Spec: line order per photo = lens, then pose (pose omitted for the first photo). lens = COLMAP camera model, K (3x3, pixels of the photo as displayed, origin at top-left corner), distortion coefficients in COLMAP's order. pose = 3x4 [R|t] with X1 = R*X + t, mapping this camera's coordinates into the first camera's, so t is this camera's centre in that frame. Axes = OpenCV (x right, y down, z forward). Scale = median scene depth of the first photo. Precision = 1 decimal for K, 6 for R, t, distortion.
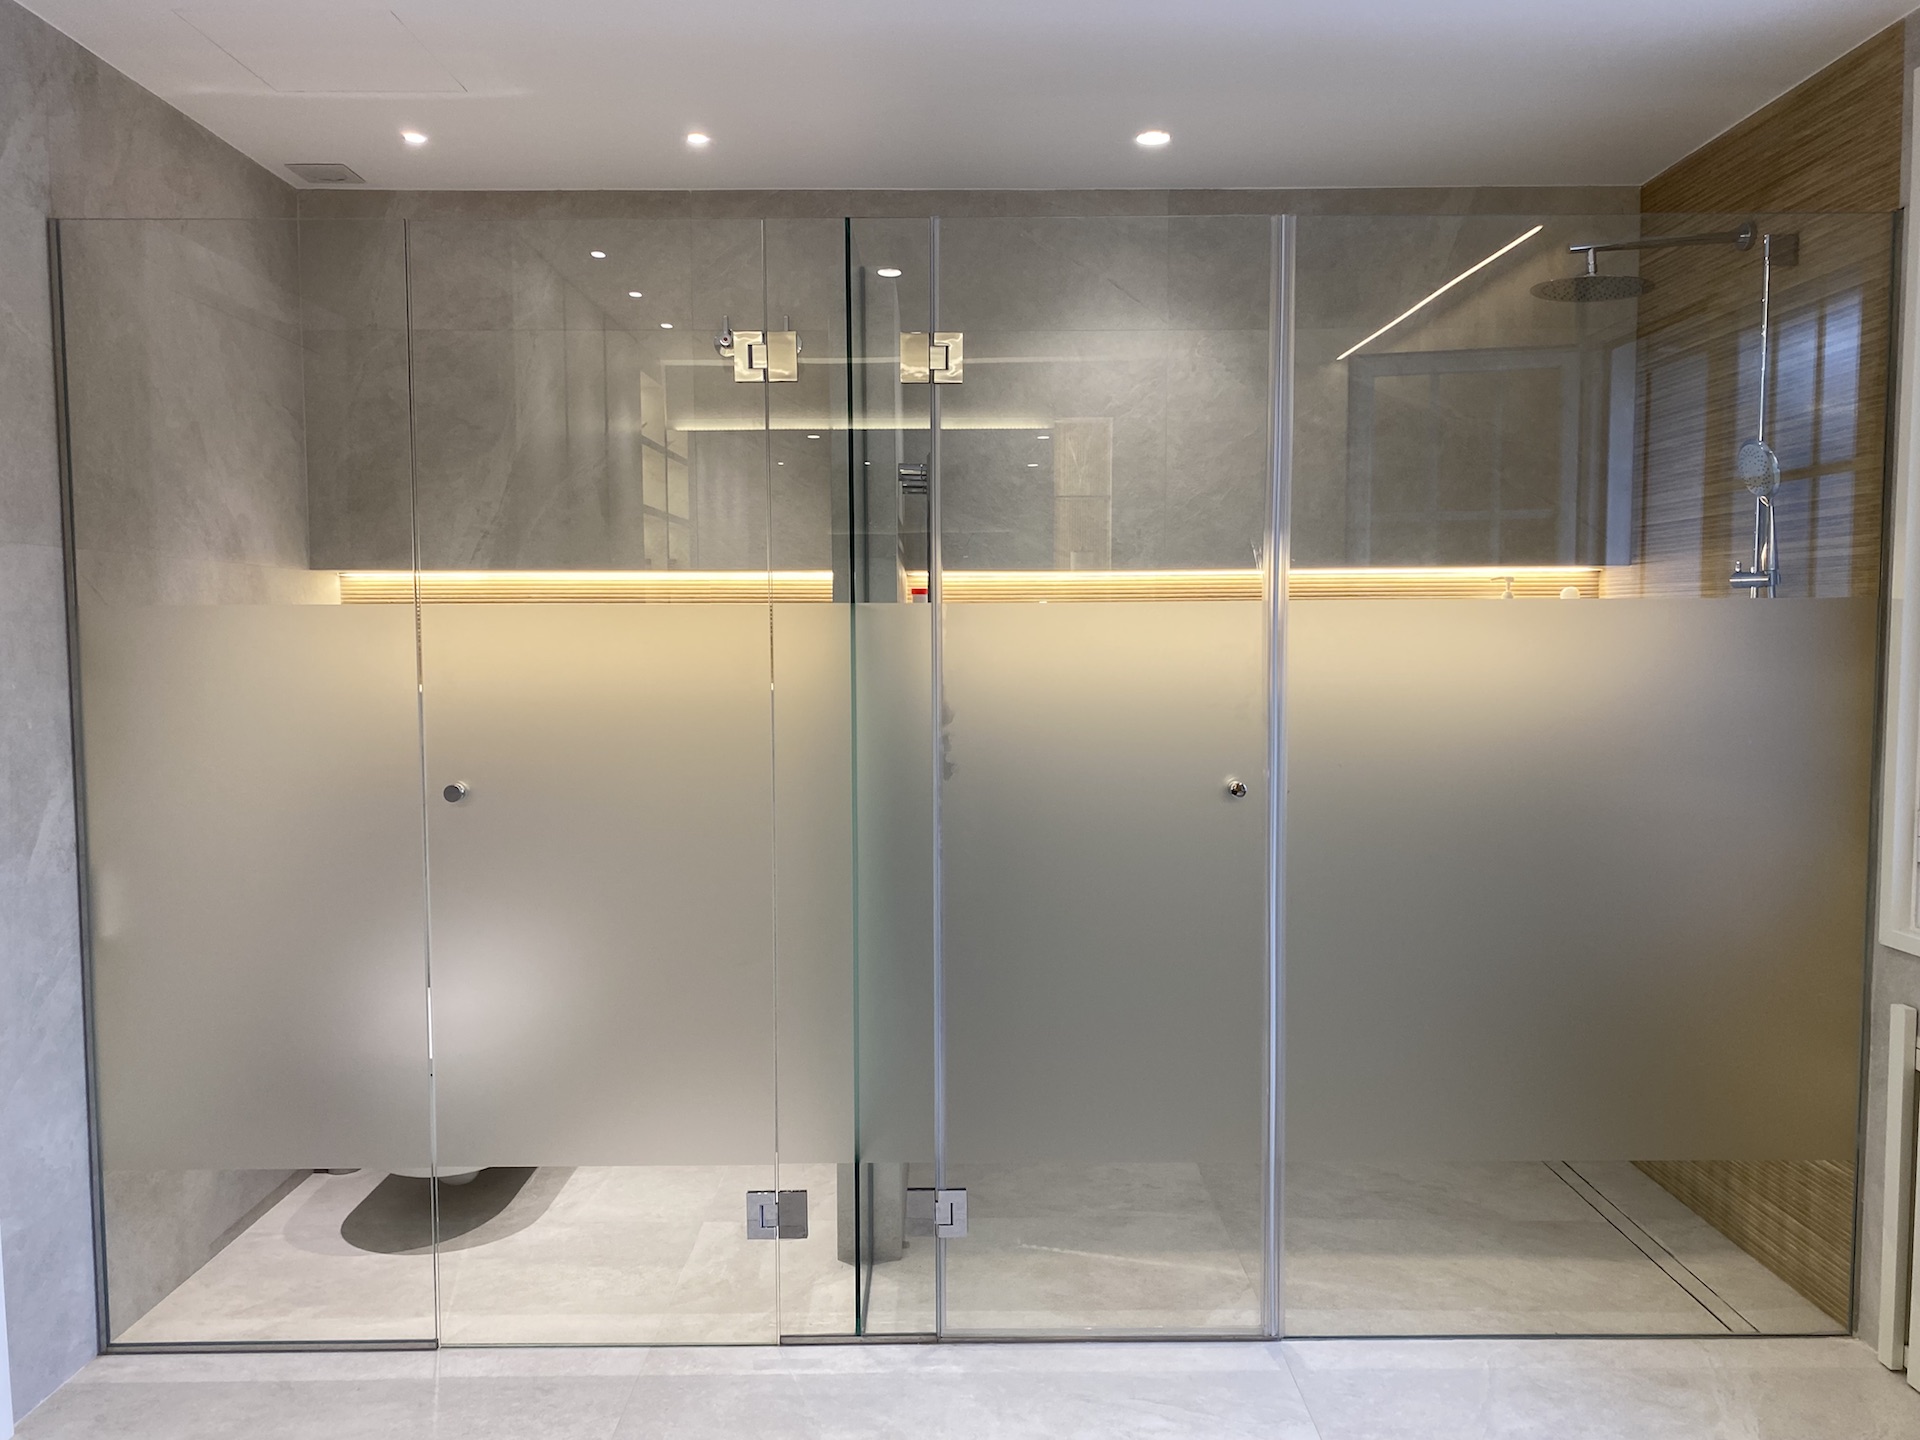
lens RADIAL K [[1462.9, 0, 946.0], [0, 1462.9, 719.2], [0, 0, 1]] dist [0.017603, -0.026502]
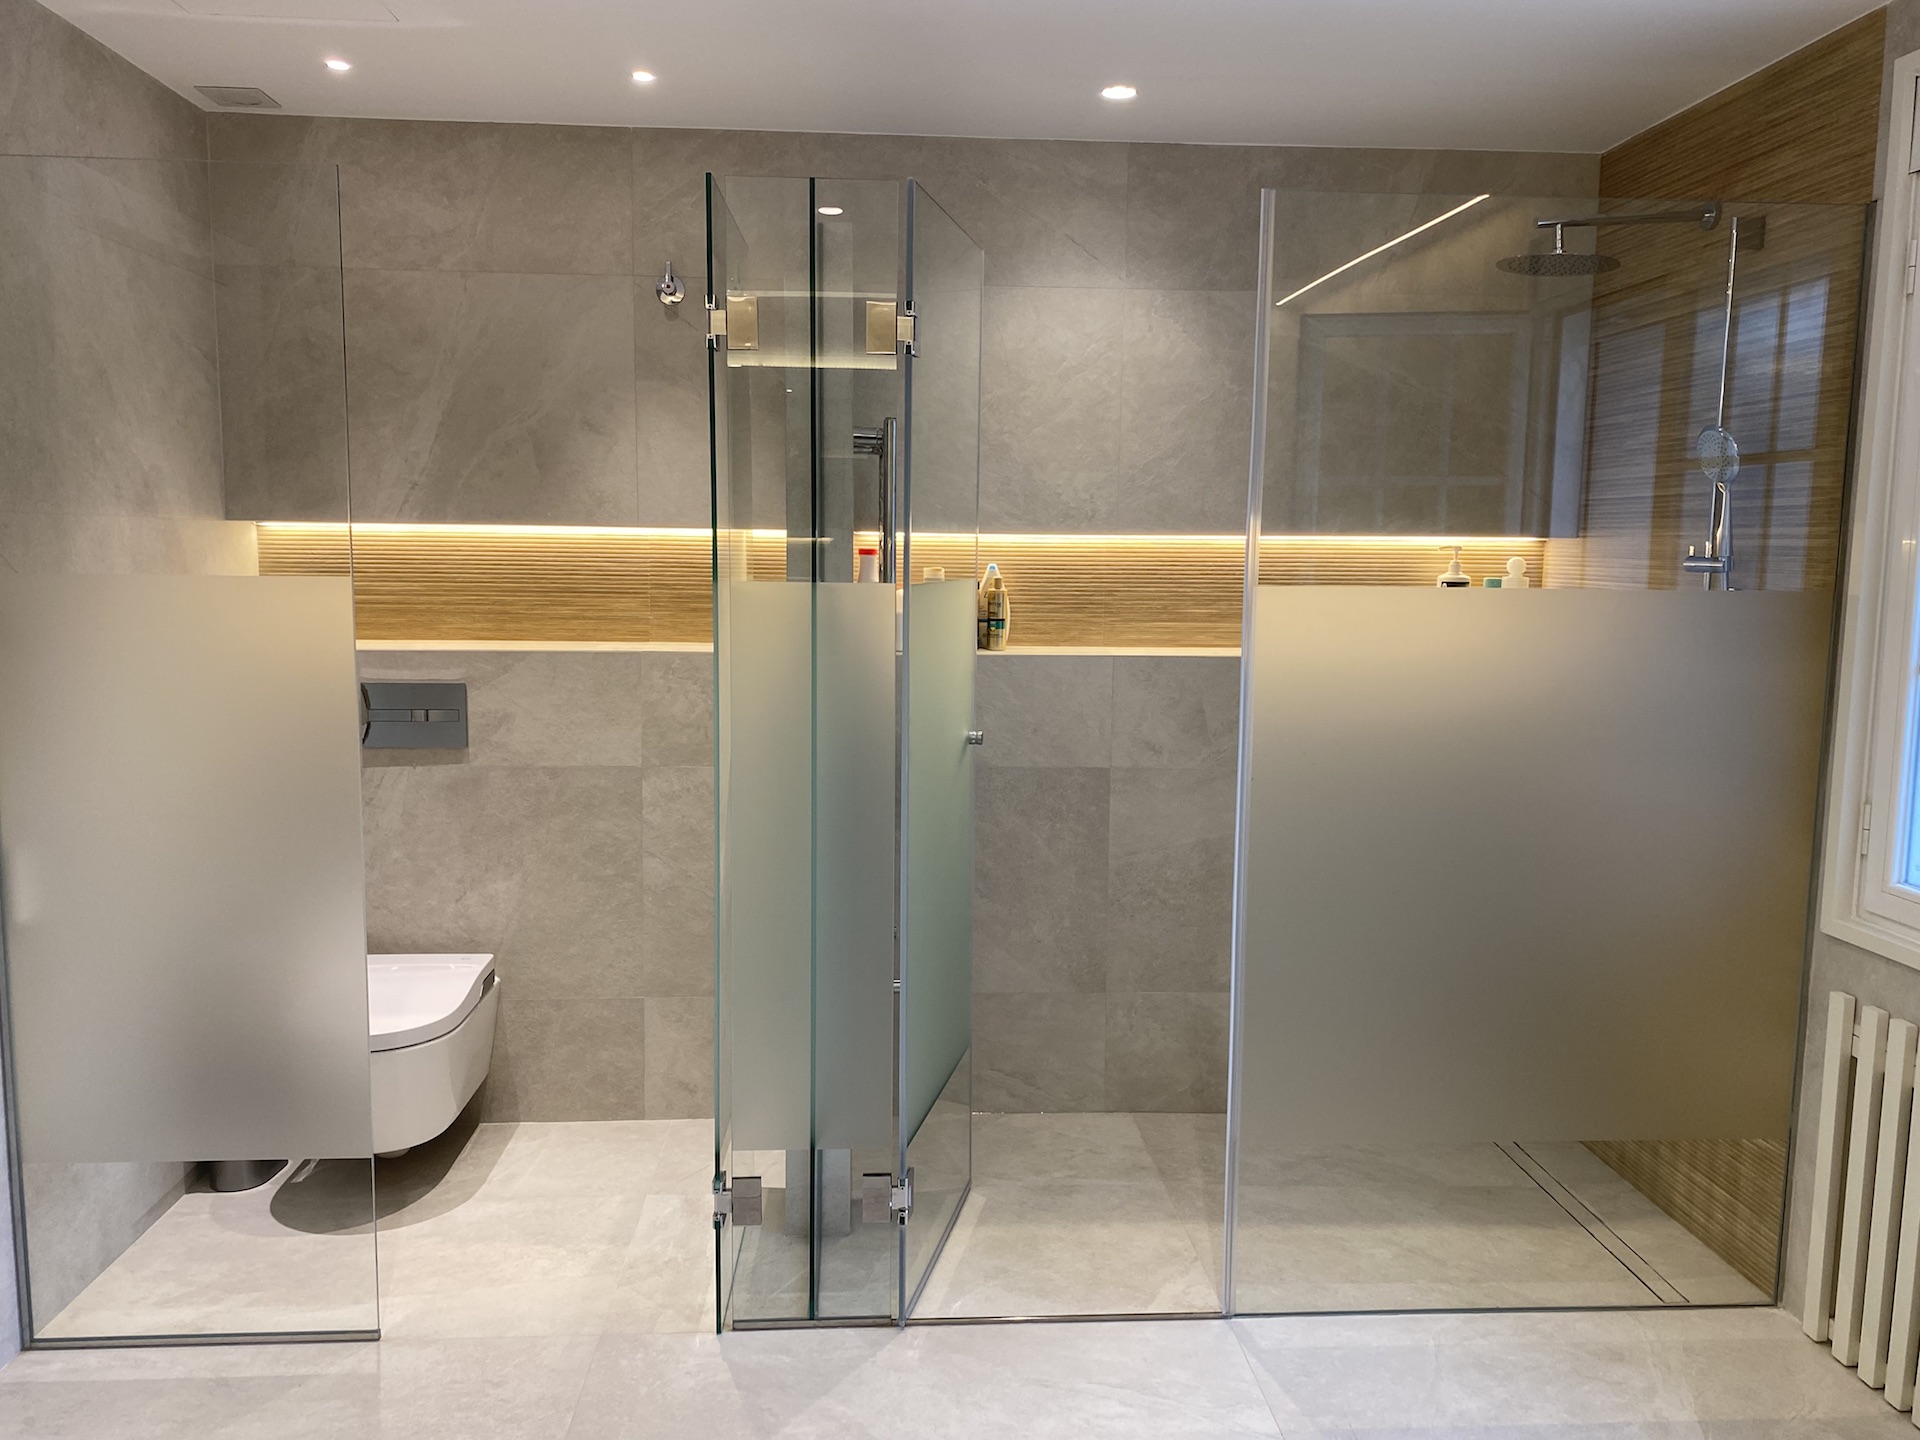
lens RADIAL K [[1462.9, 0, 946.6], [0, 1462.9, 717.7], [0, 0, 1]] dist [0.017603, -0.026502]
pose [[0.998135, 0.008865, 0.060395, -0.028151], [-0.012004, 0.998584, 0.051818, -0.034332], [-0.059851, -0.052446, 0.996829, 0.021320]]
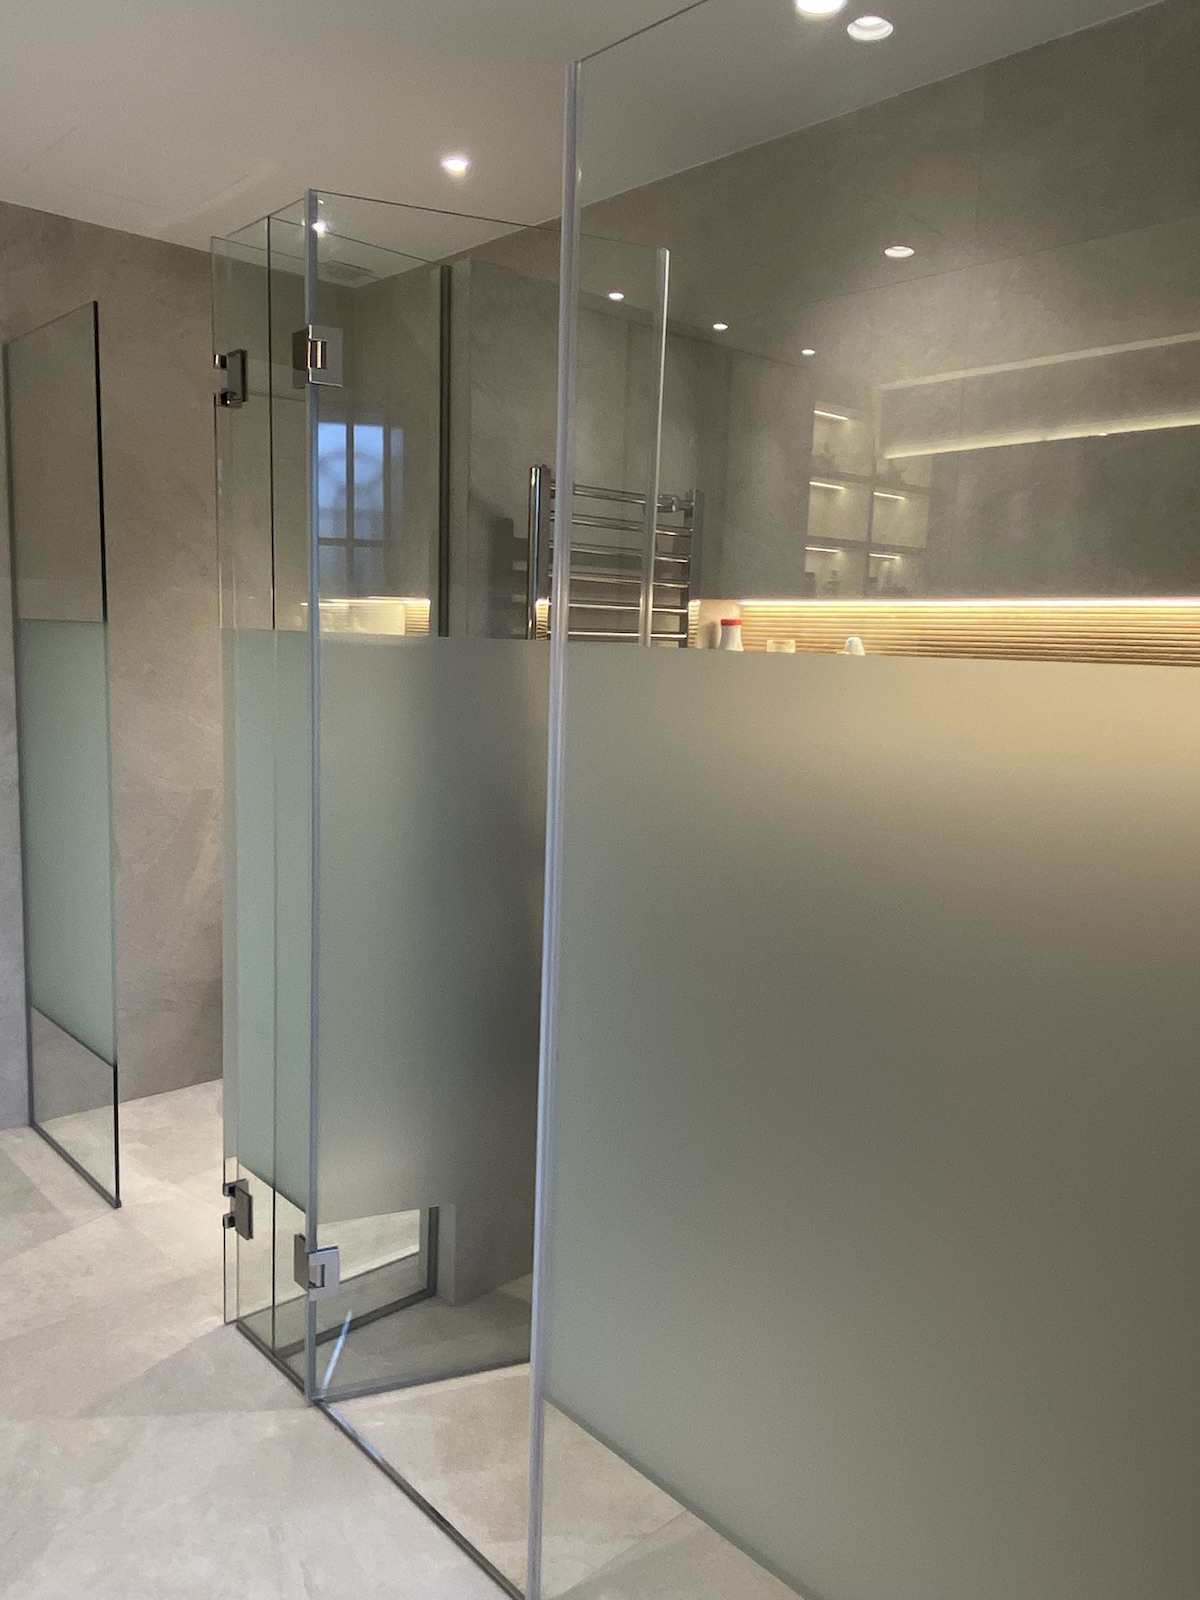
lens RADIAL K [[1197.1, 0, 598.3], [0, 1197.1, 801.8], [0, 0, 1]] dist [0.015941, -0.016286]
pose [[0.665714, 0.129903, -0.734813, 0.588193], [-0.081636, 0.991499, 0.101321, -0.056385], [0.741728, -0.007463, 0.670660, 0.544042]]
